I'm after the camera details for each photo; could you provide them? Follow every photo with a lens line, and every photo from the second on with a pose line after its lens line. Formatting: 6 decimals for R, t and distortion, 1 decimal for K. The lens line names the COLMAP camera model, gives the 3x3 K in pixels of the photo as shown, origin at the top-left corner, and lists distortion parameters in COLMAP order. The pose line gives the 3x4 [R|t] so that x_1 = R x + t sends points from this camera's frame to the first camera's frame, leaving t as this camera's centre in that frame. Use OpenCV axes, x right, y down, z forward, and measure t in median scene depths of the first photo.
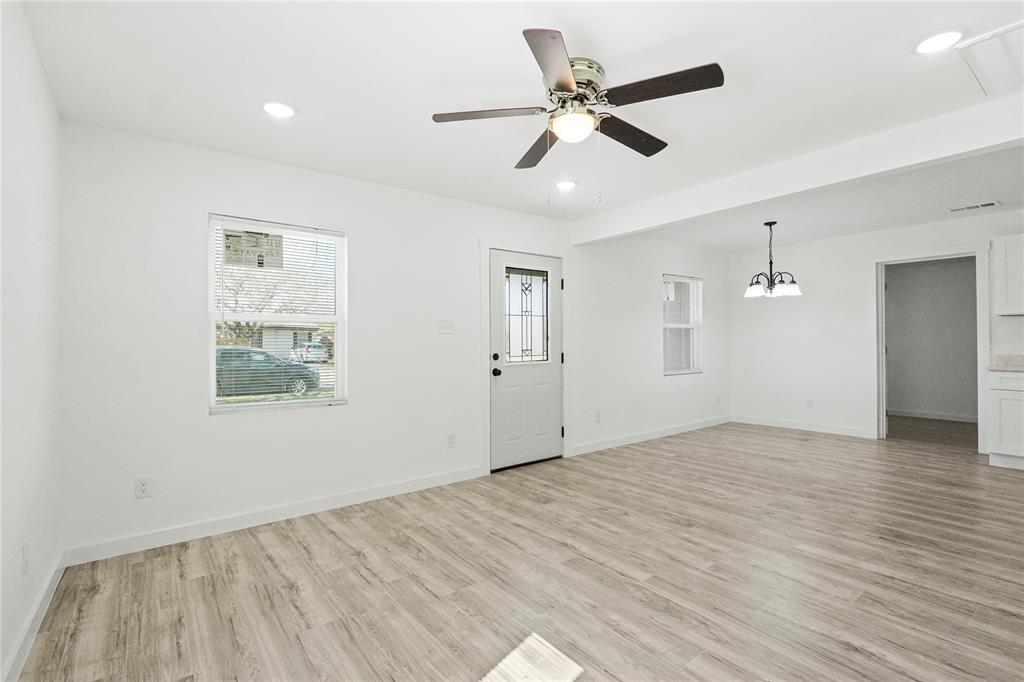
lens RADIAL K [[474.4, 0, 514.6], [0, 474.4, 339.2], [0, 0, 1]] dist [-0.002470, -0.000518]
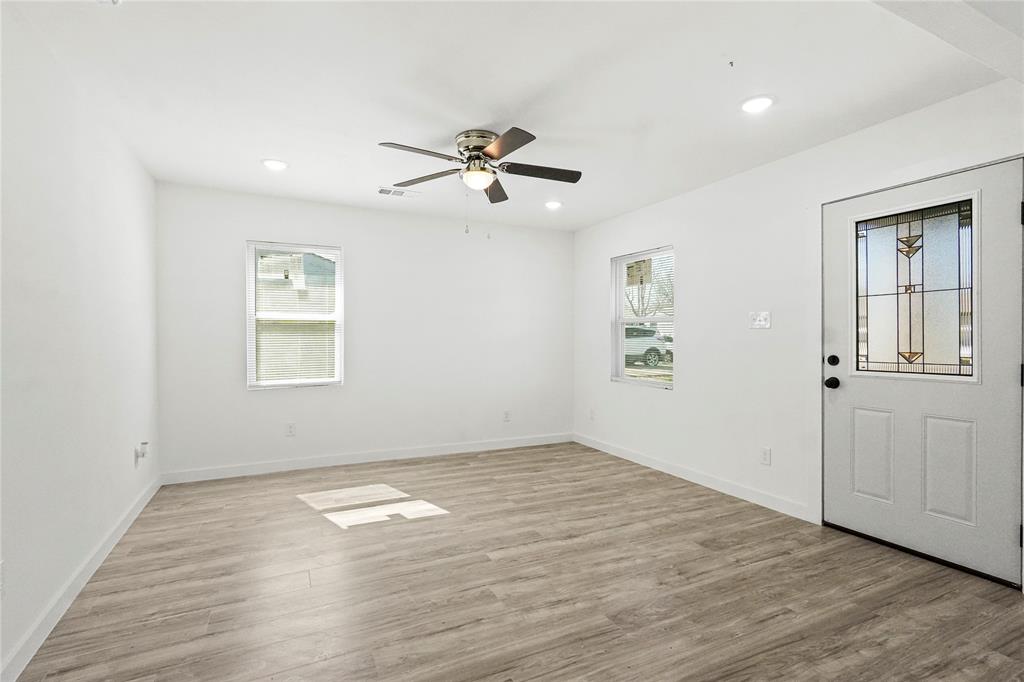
lens RADIAL K [[474.4, 0, 514.6], [0, 474.4, 339.2], [0, 0, 1]] dist [-0.002470, -0.000518]
pose [[-0.194043, 0.012863, -0.980909, 0.948293], [0.011932, 0.999871, 0.010751, -0.007496], [0.980920, -0.009618, -0.194172, 0.903070]]
